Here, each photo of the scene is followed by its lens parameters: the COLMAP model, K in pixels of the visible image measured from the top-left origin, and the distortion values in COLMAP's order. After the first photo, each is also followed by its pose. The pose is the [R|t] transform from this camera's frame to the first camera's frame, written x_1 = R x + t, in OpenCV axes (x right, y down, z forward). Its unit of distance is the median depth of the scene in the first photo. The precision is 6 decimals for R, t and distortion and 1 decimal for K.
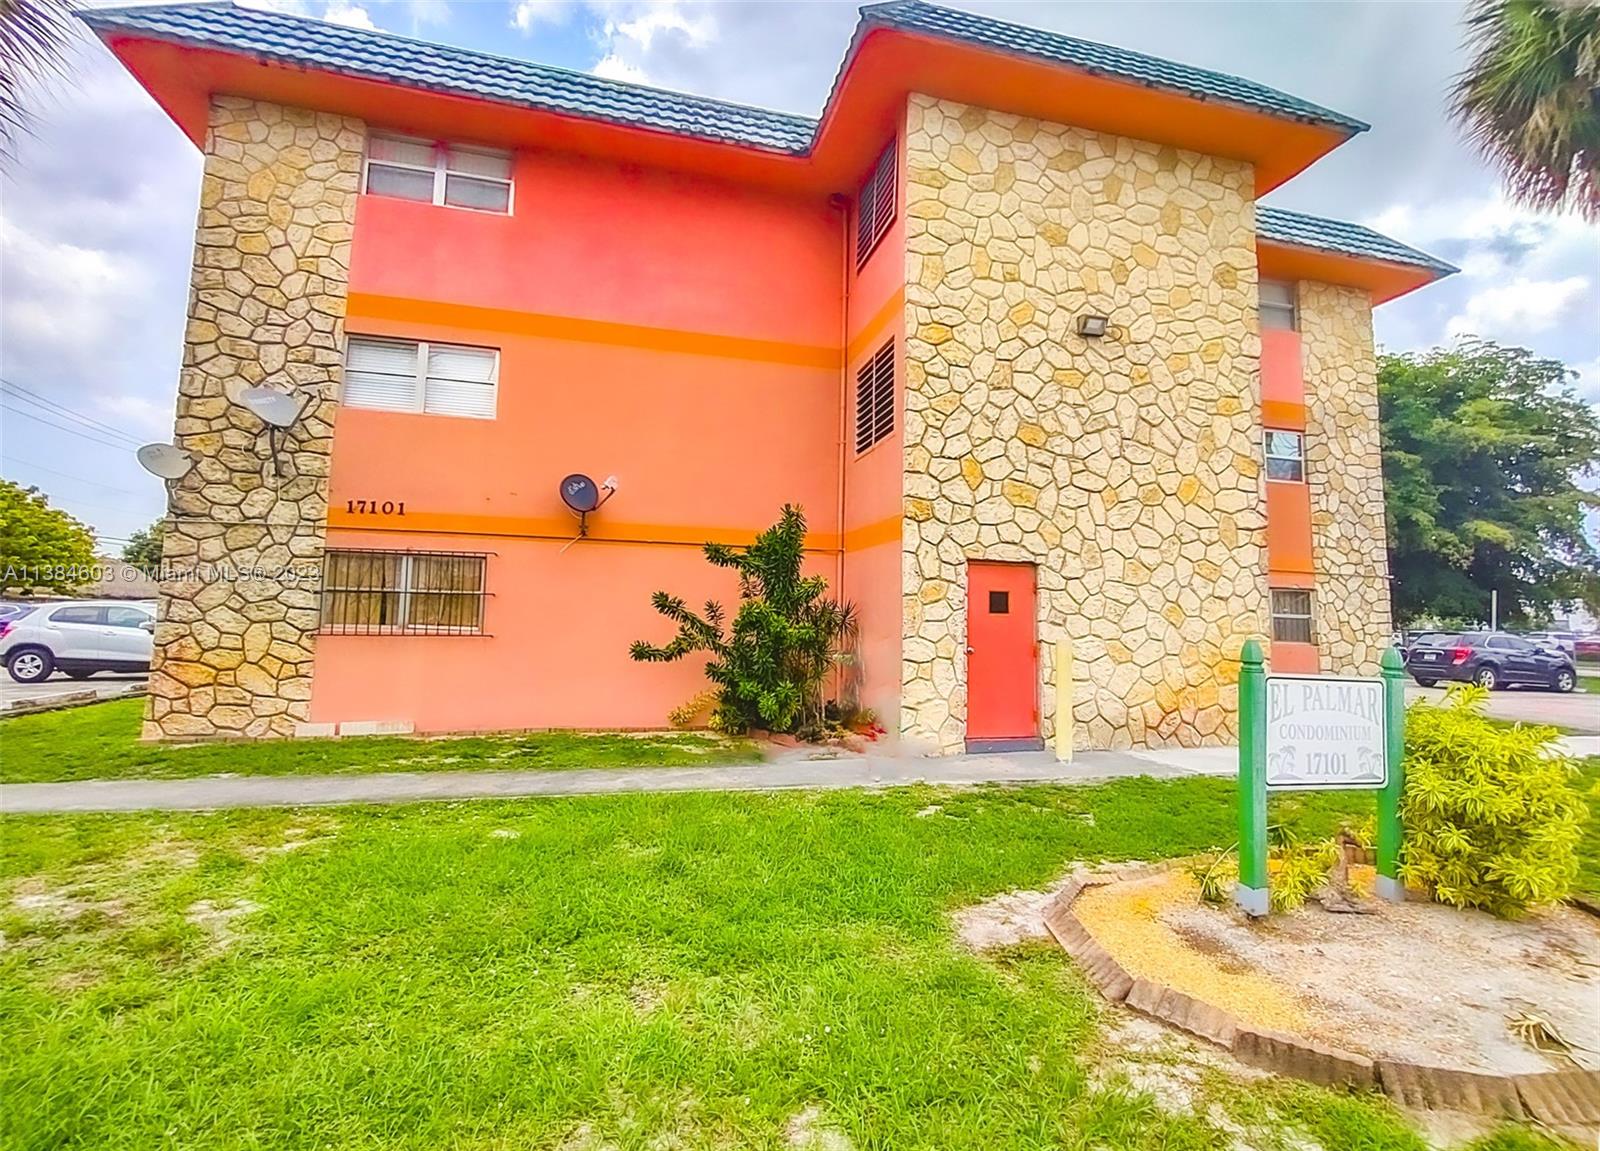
lens RADIAL K [[723.8, 0, 802.9], [0, 723.8, 551.9], [0, 0, 1]] dist [-0.001263, -0.001724]
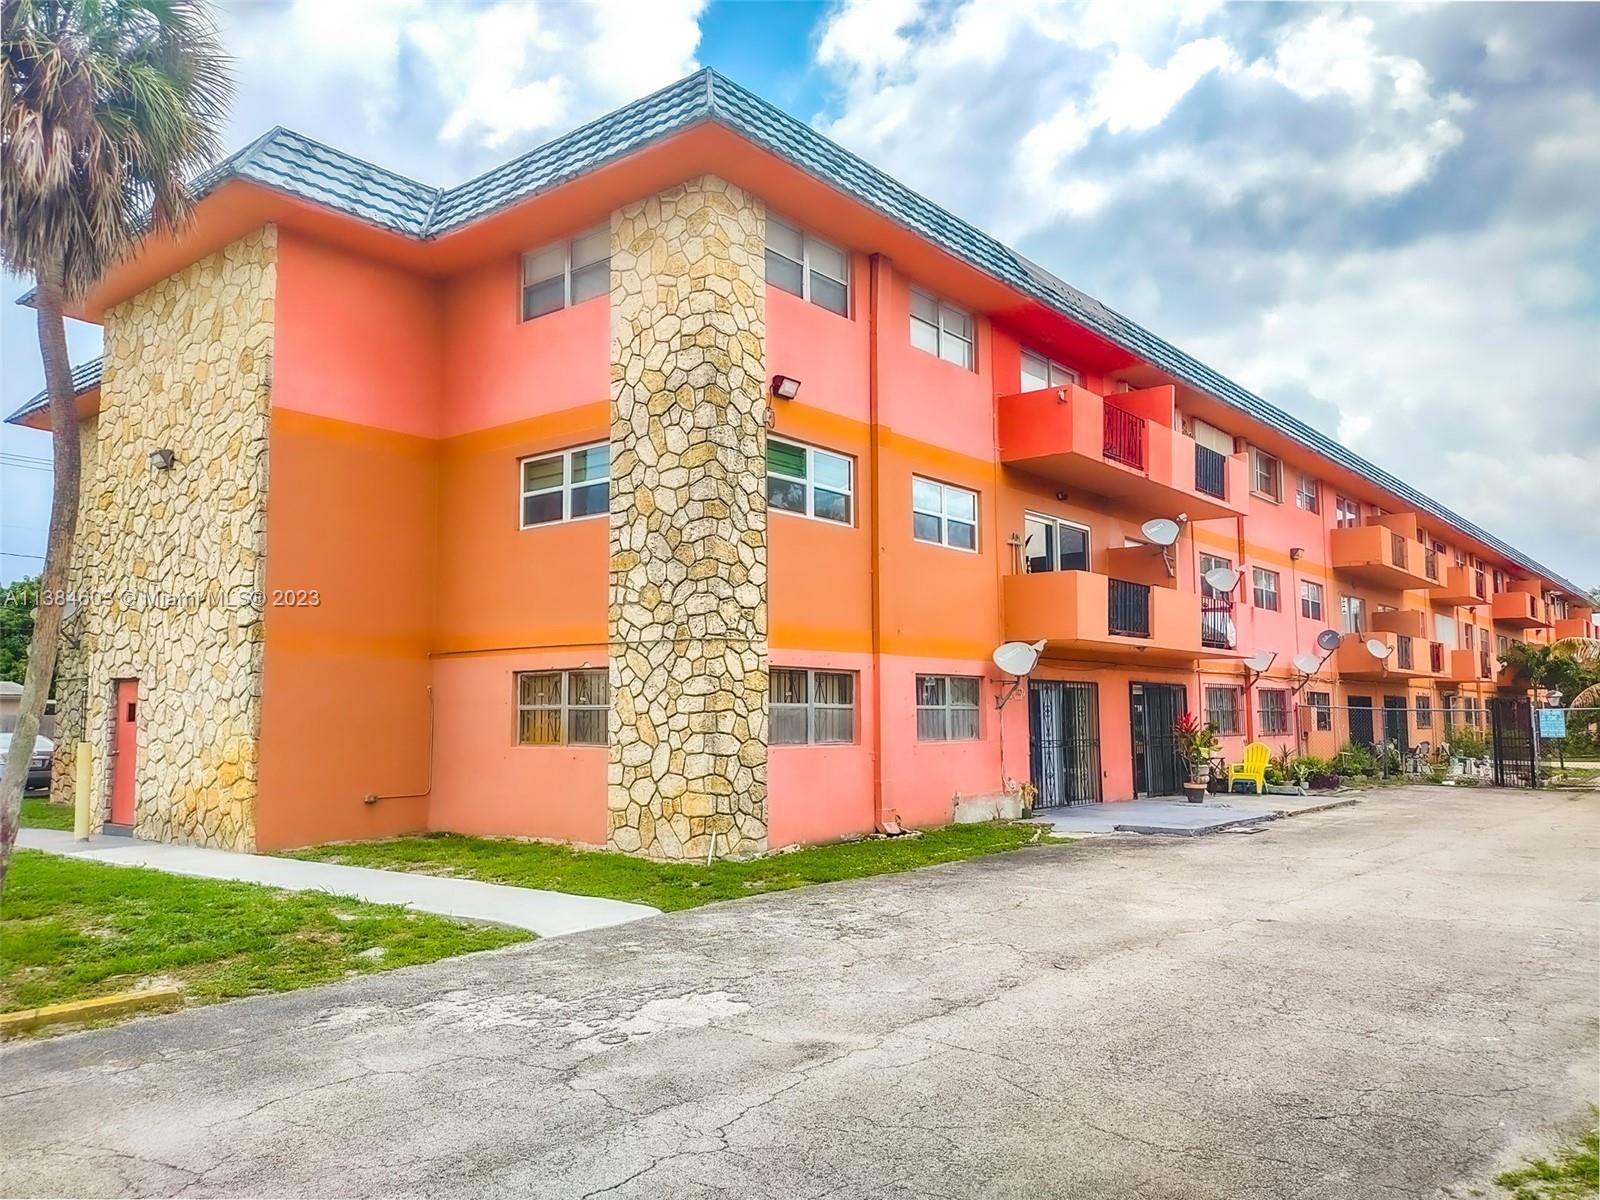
lens RADIAL K [[1123.7, 0, 794.7], [0, 1123.7, 603.9], [0, 0, 1]] dist [0.049251, -0.051123]
pose [[0.616833, -0.090201, -0.781908, 2.337895], [0.103116, 0.994111, -0.033335, 0.064584], [0.780310, -0.060065, 0.622502, 0.658666]]
